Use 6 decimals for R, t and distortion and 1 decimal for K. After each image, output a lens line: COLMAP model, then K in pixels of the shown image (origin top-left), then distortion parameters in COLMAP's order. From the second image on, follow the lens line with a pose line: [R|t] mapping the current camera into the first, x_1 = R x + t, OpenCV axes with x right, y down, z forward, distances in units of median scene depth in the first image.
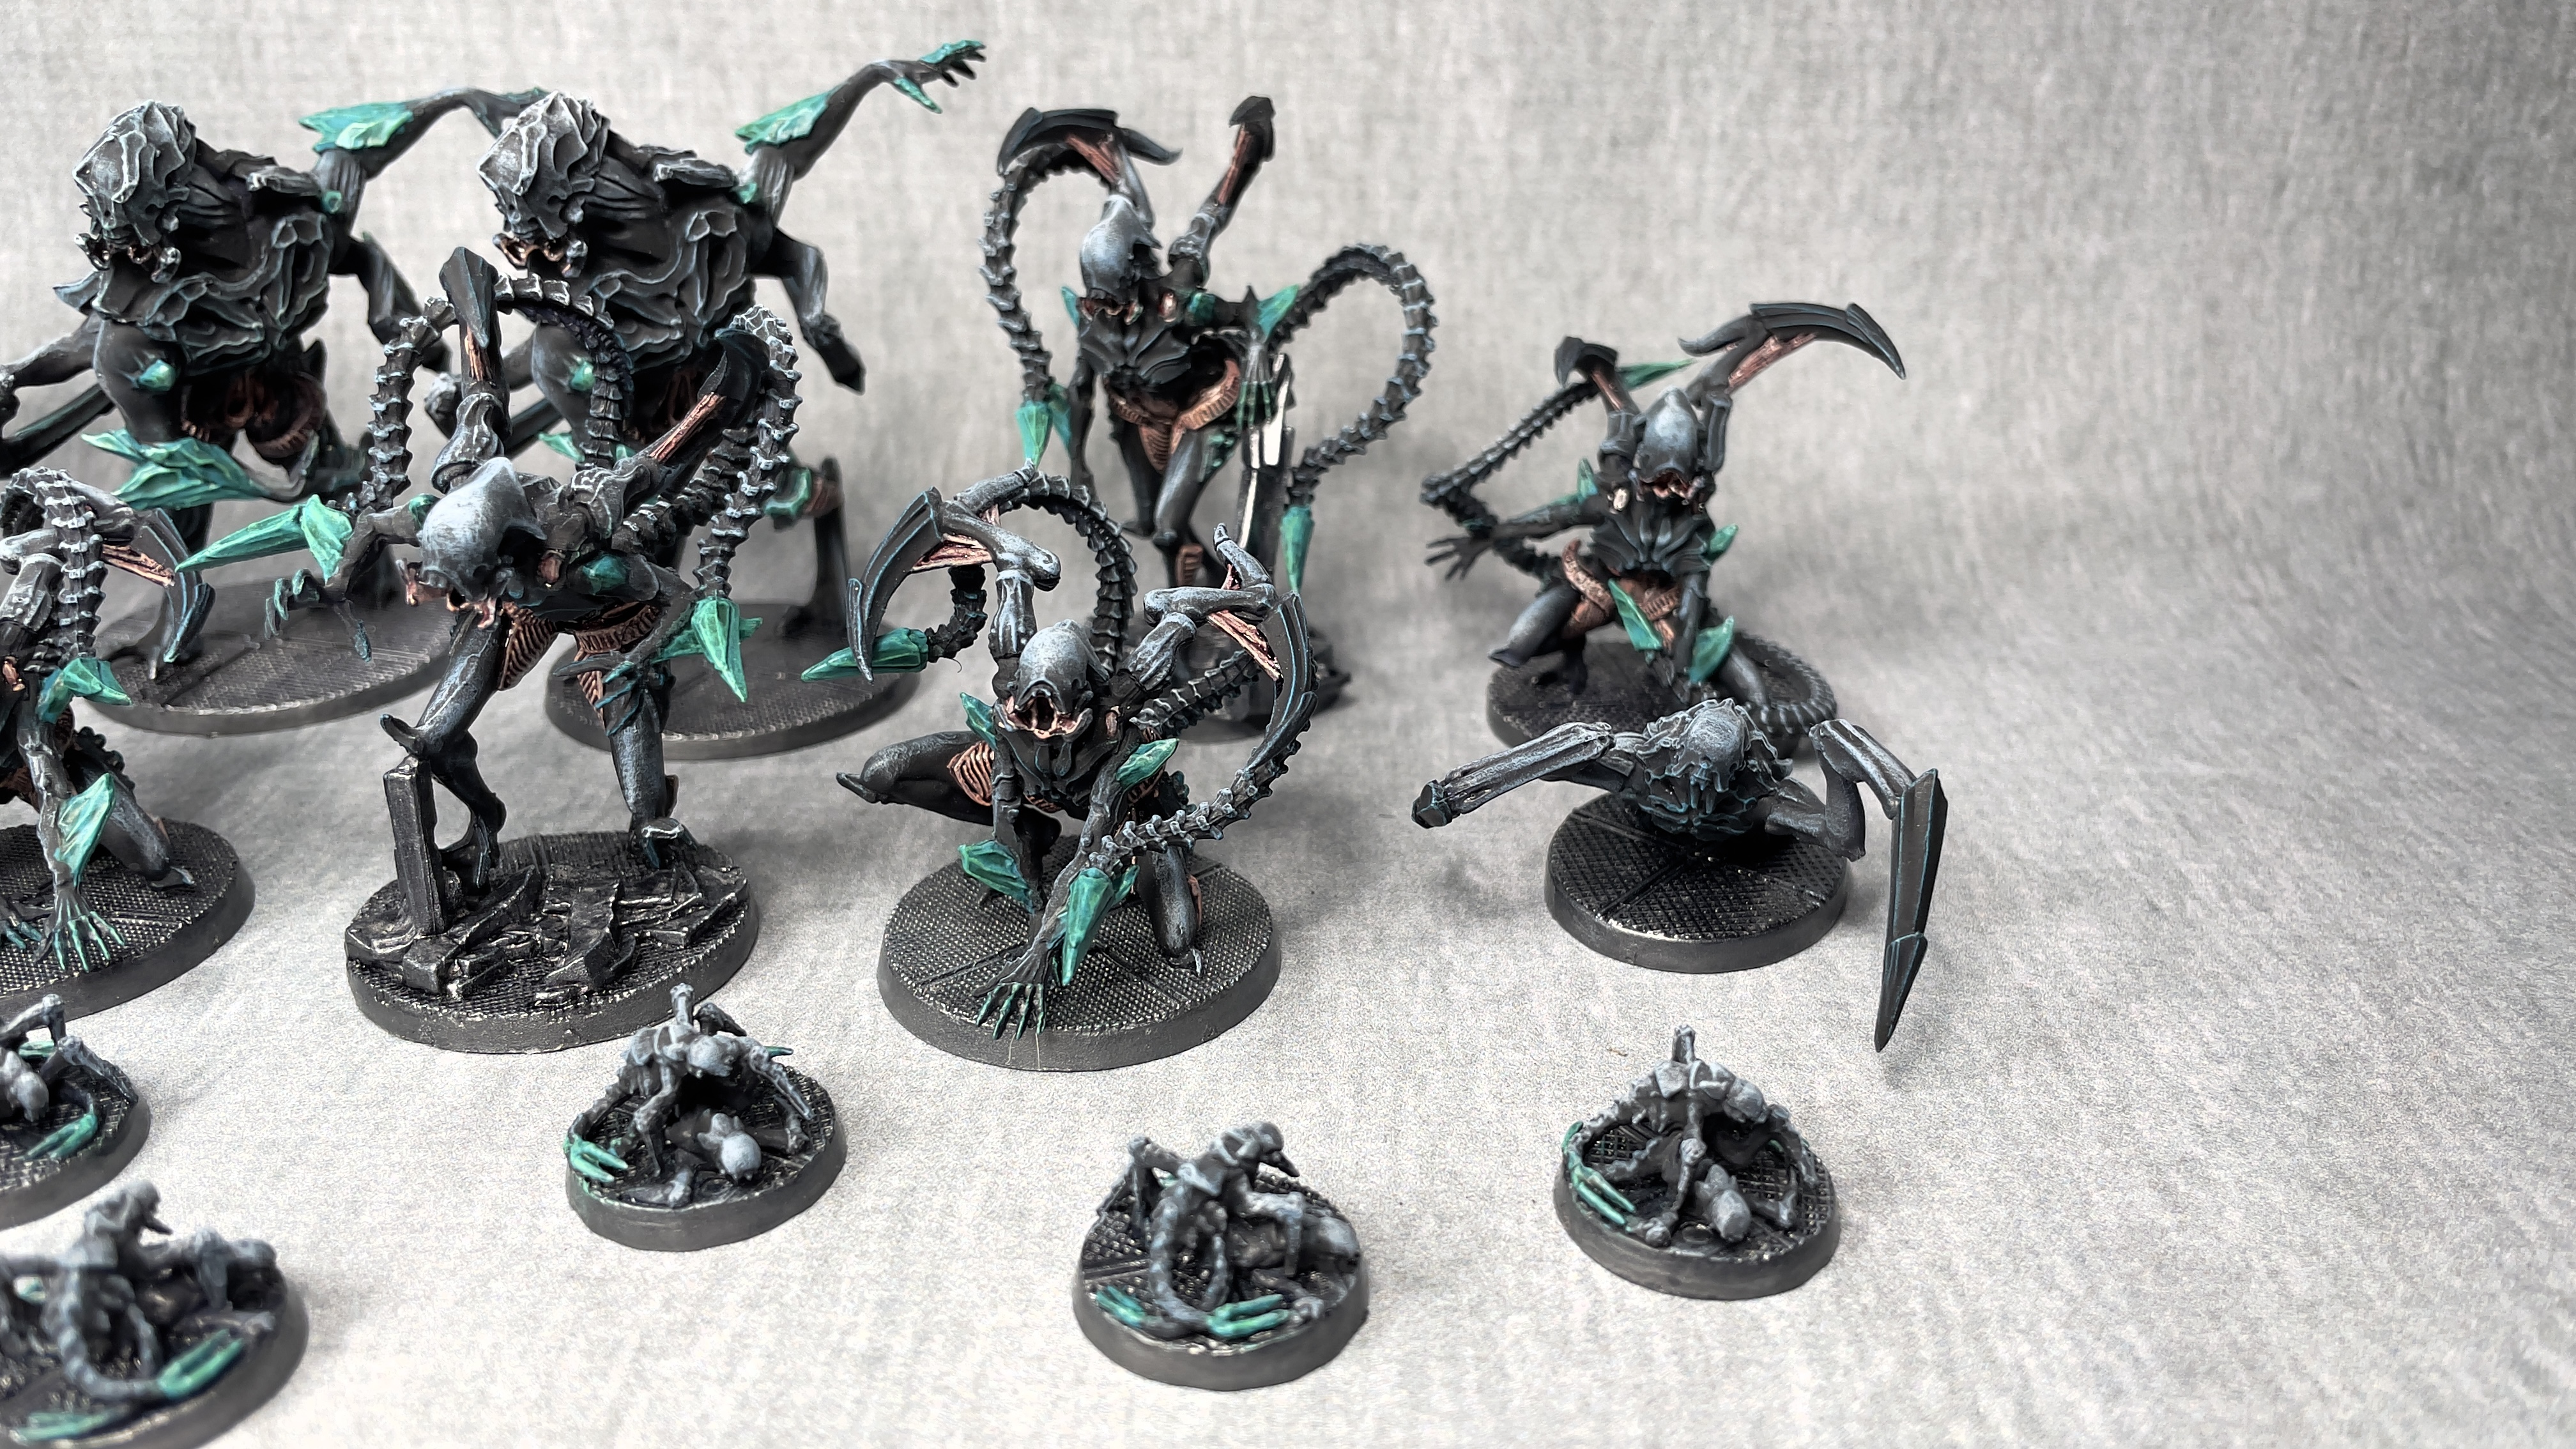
lens RADIAL K [[2031.3, 0, 1292.6], [0, 2031.3, 742.8], [0, 0, 1]] dist [0.077020, -0.142692]
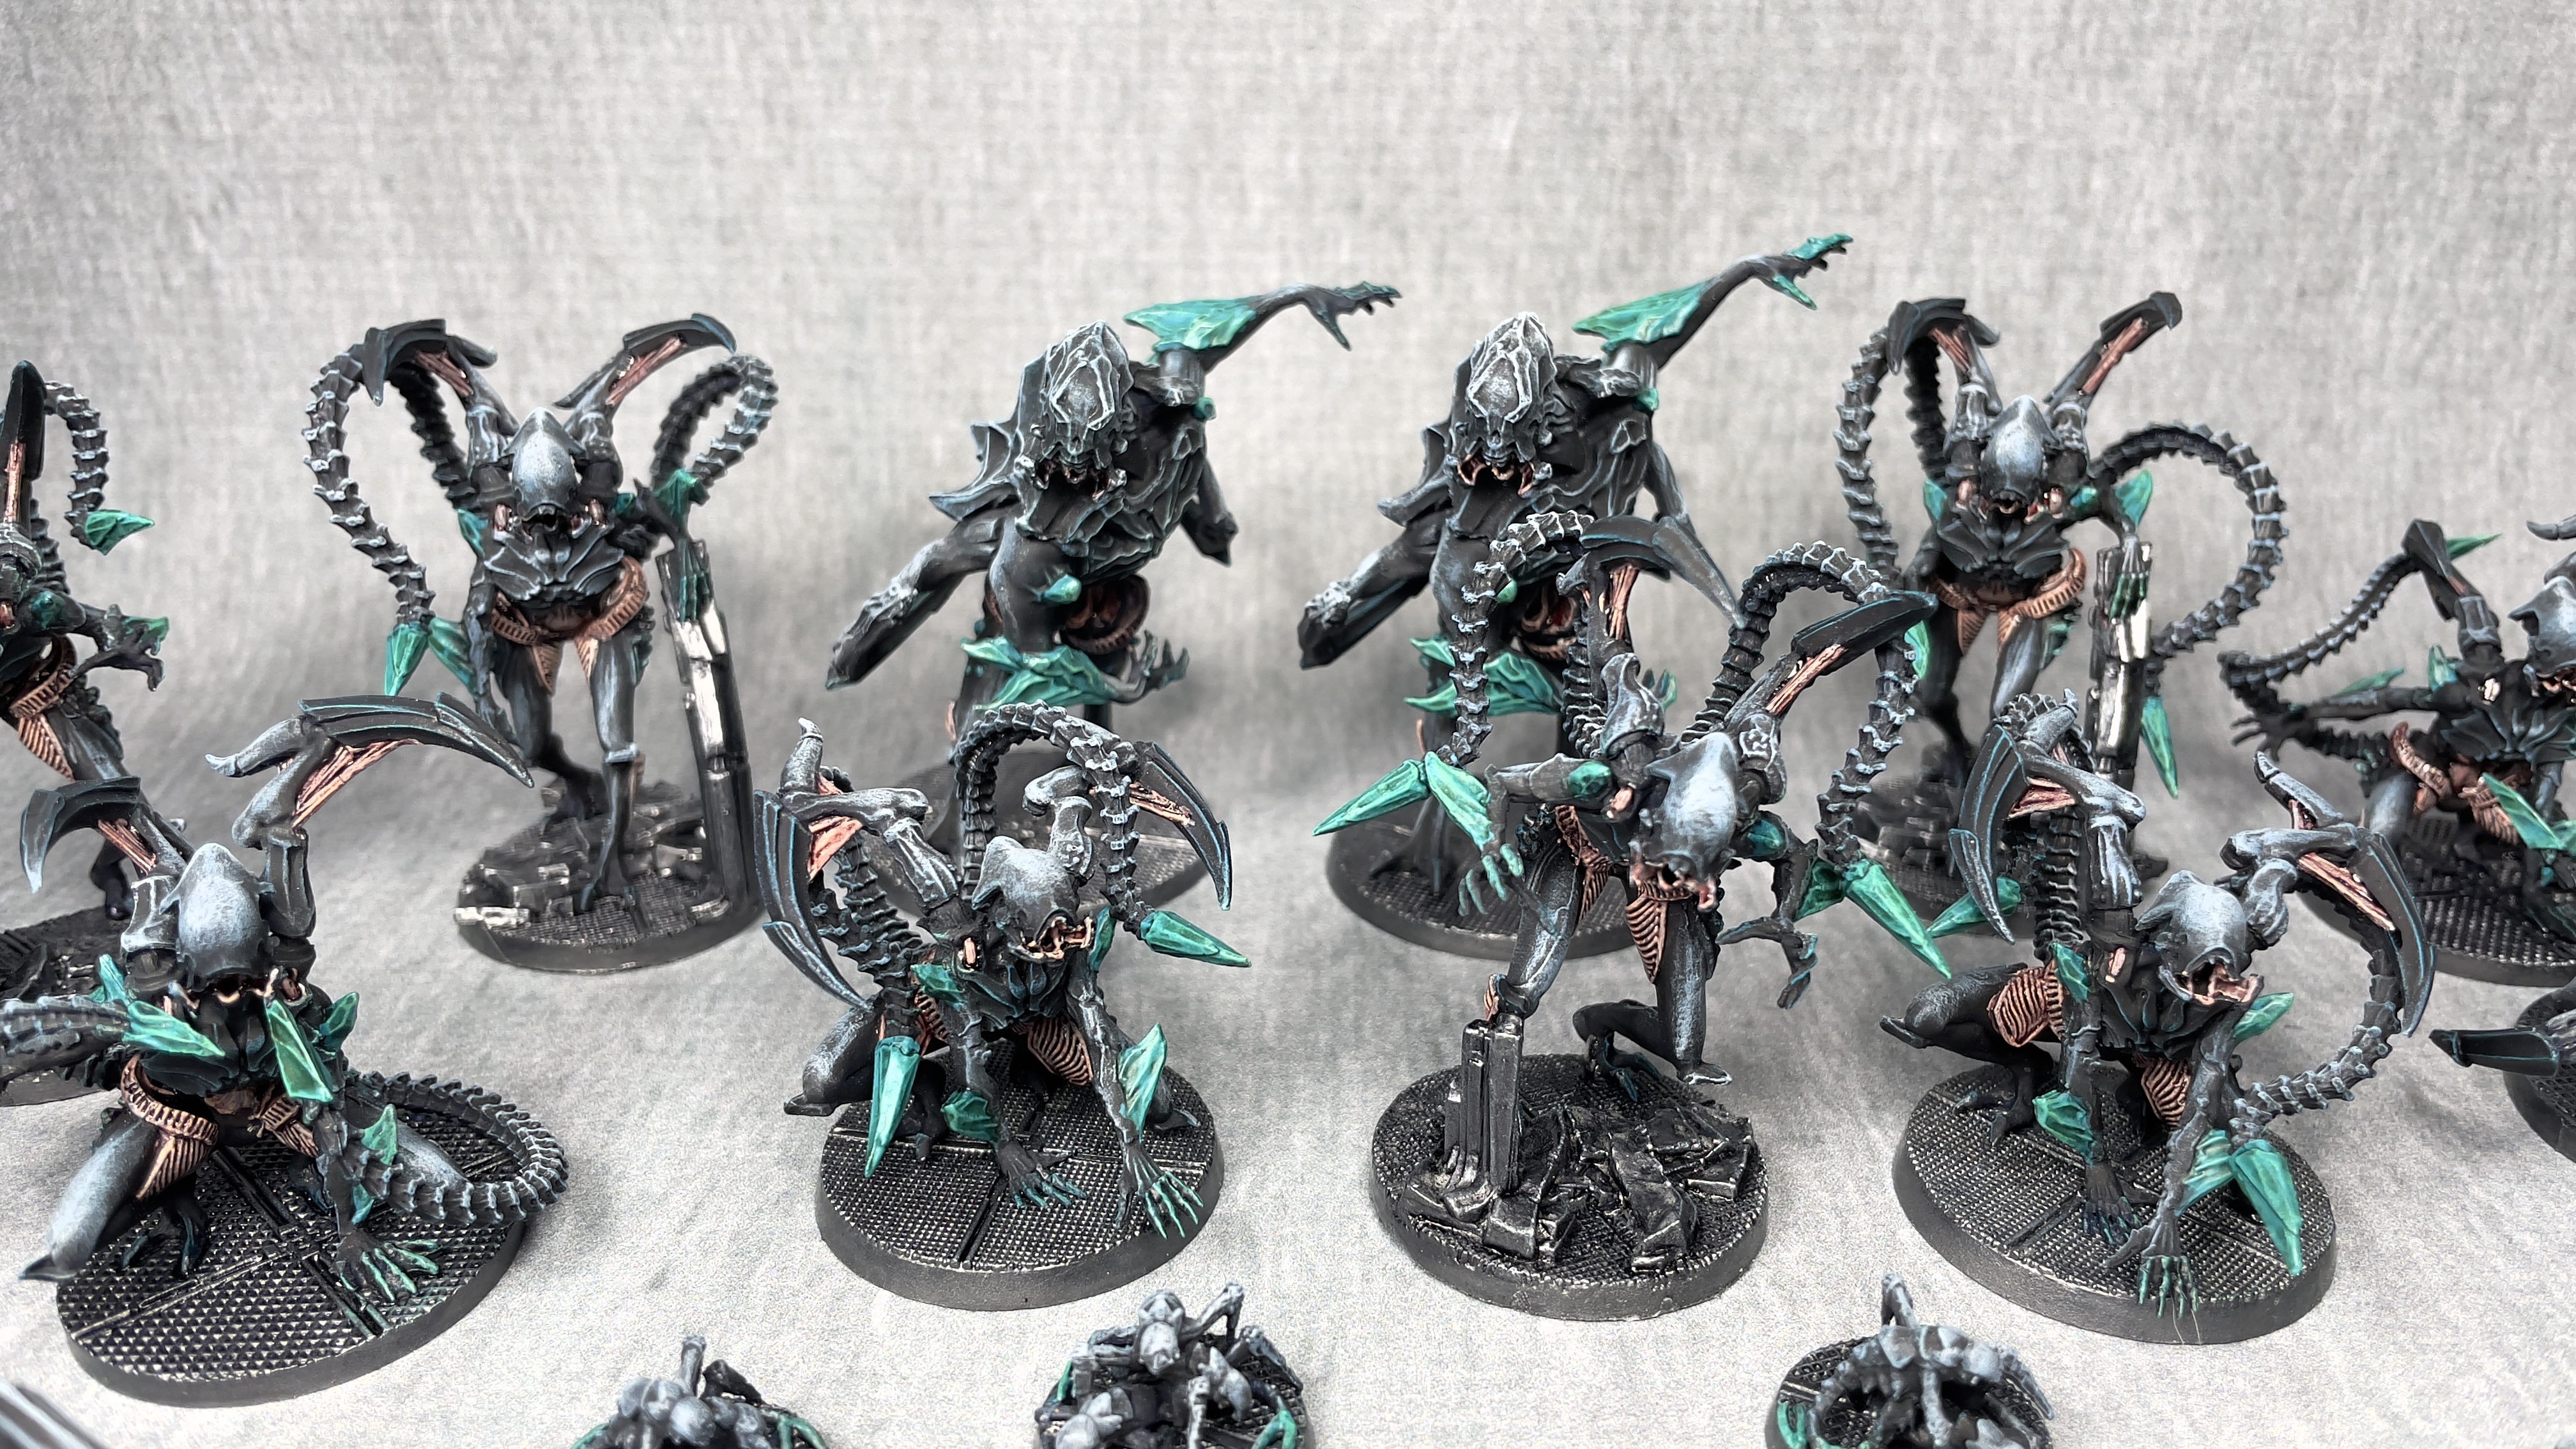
lens RADIAL K [[2048.9, 0, 1295.4], [0, 2048.9, 715.2], [0, 0, 1]] dist [0.042922, -0.079827]
pose [[0.999931, -0.005742, -0.010240, -0.324257], [0.005469, 0.999635, -0.026459, -0.068921], [0.010388, 0.026401, 0.999597, 0.010929]]
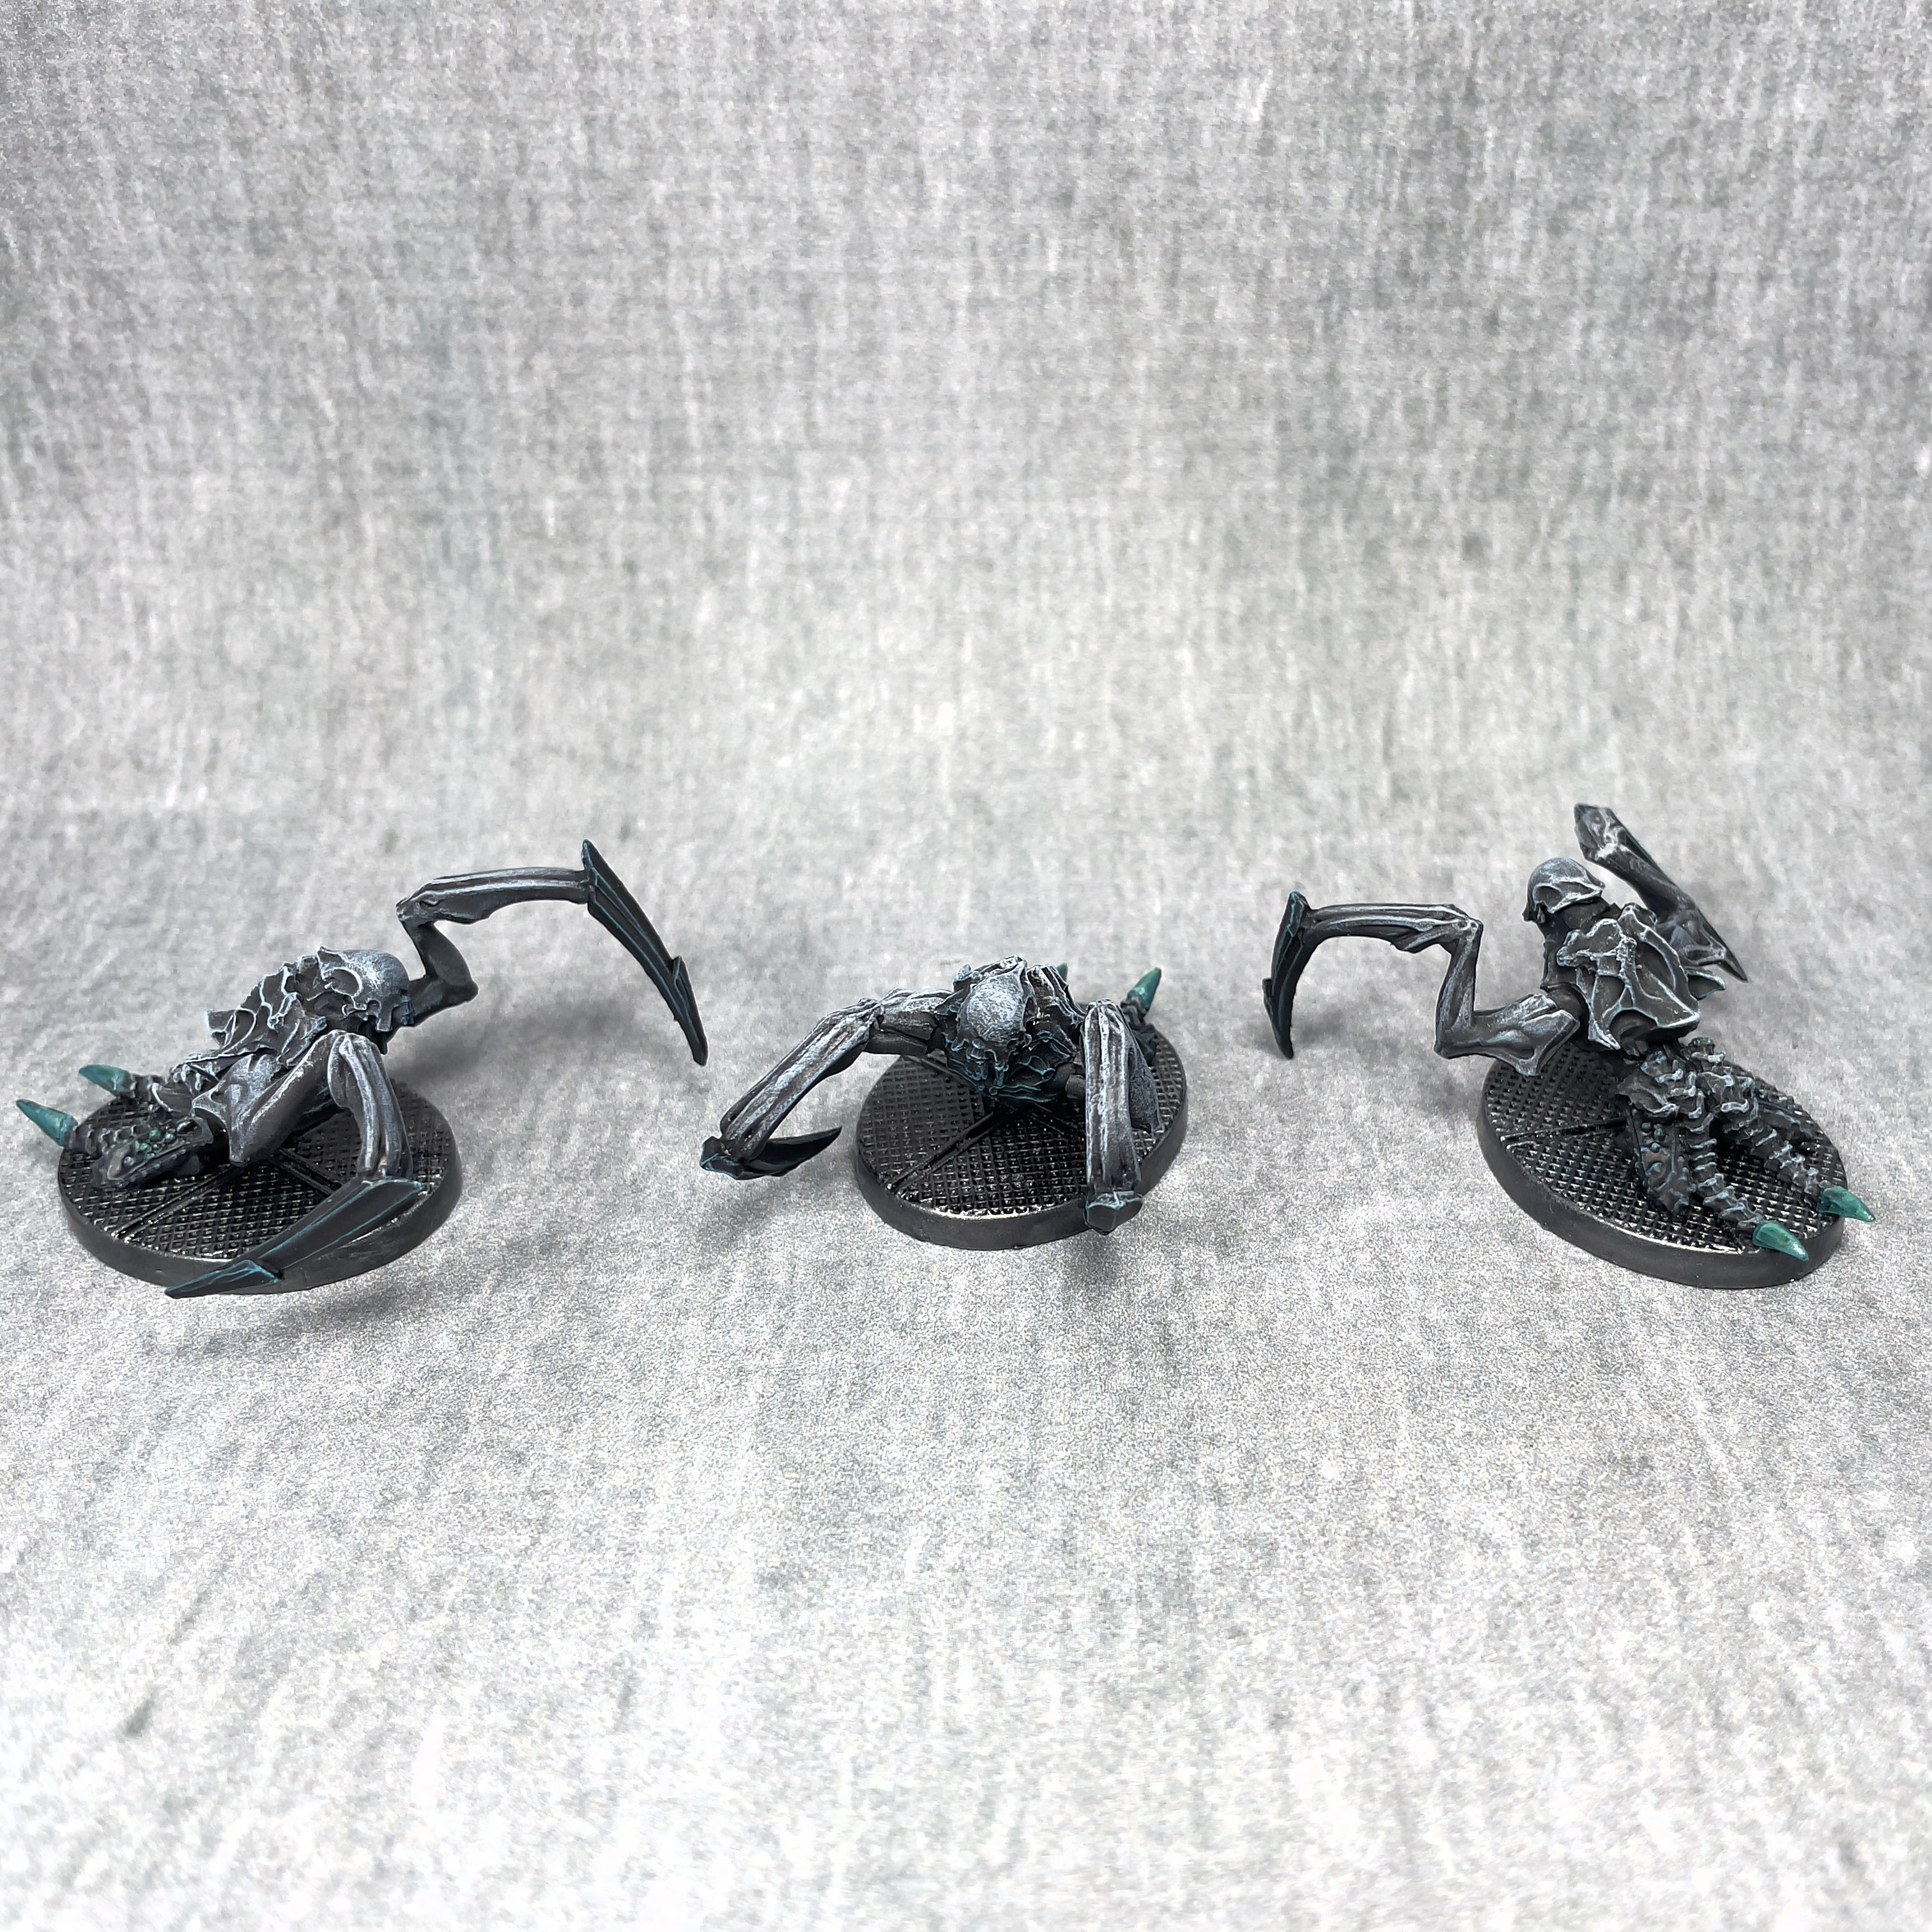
lens RADIAL K [[2057.8, 0, 1098.2], [0, 2057.8, 999.1], [0, 0, 1]] dist [0.051509, -0.117763]
pose [[0.999778, -0.017877, 0.011192, -0.305343], [0.016371, 0.992315, 0.122652, -0.135837], [-0.013299, -0.122441, 0.992387, 0.181476]]
